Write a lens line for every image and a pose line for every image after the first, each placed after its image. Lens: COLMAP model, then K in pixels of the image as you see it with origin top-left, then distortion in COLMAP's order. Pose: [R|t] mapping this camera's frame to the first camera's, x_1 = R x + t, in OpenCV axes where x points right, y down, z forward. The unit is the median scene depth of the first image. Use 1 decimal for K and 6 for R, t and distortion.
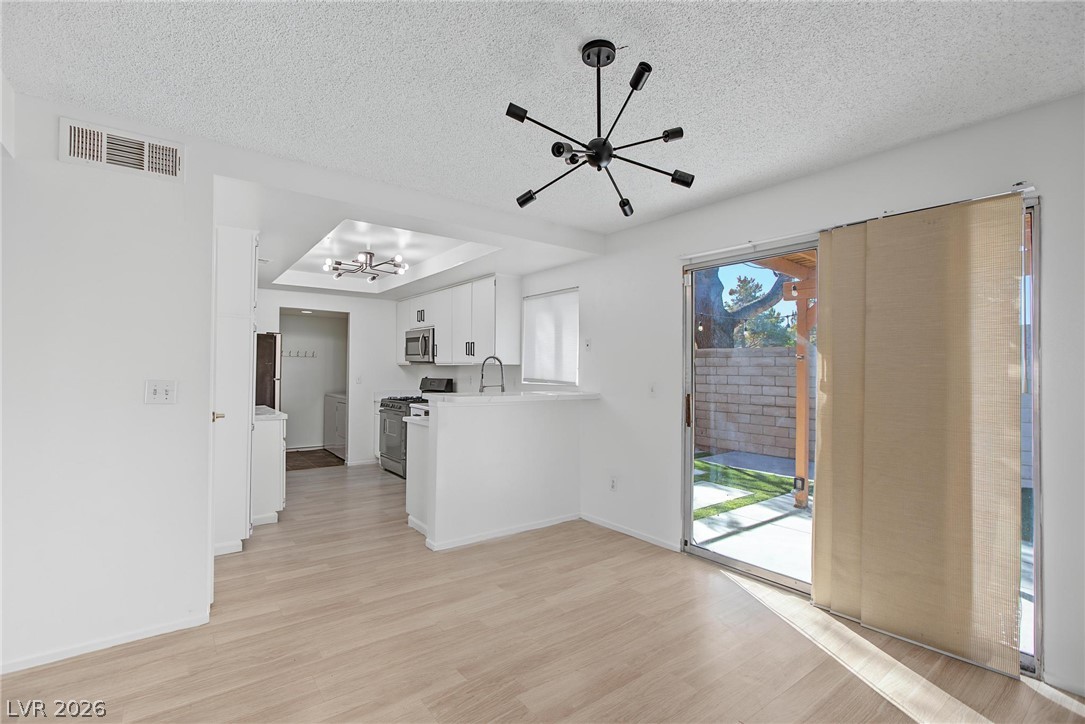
lens RADIAL K [[500.1, 0, 538.8], [0, 500.1, 363.4], [0, 0, 1]] dist [0.000256, 0.000133]
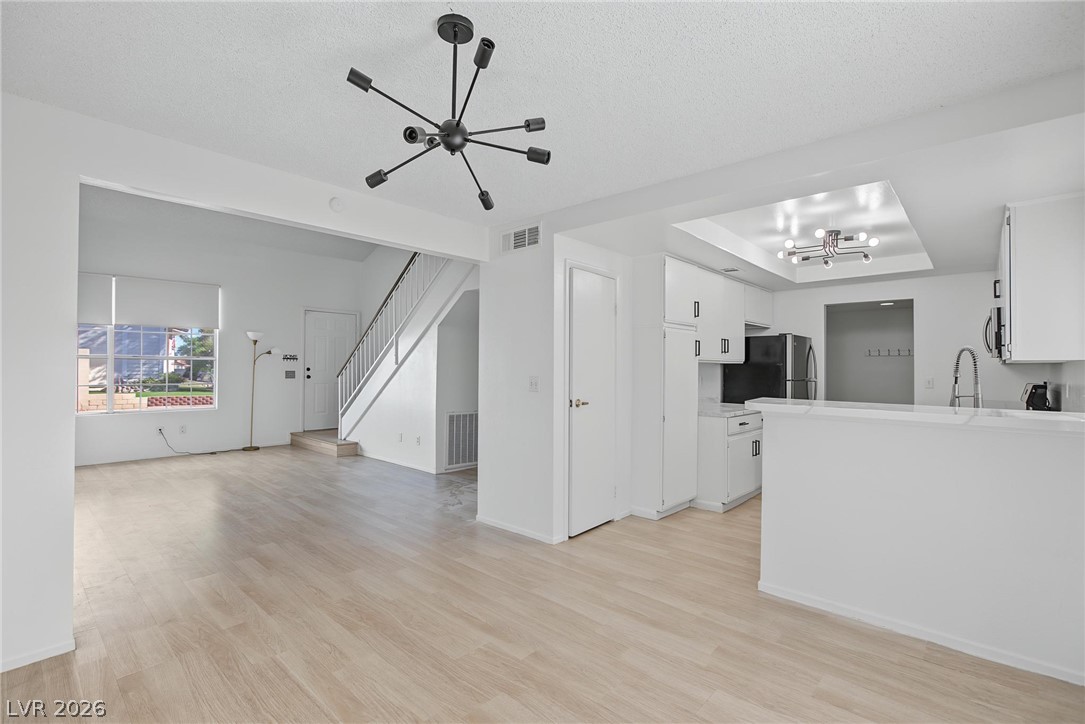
lens RADIAL K [[500.1, 0, 538.8], [0, 500.1, 363.4], [0, 0, 1]] dist [0.000256, 0.000133]
pose [[0.178393, -0.015932, -0.983830, 0.626380], [0.010987, 0.999839, -0.014199, 0.012233], [0.983898, -0.008276, 0.178539, 0.580380]]
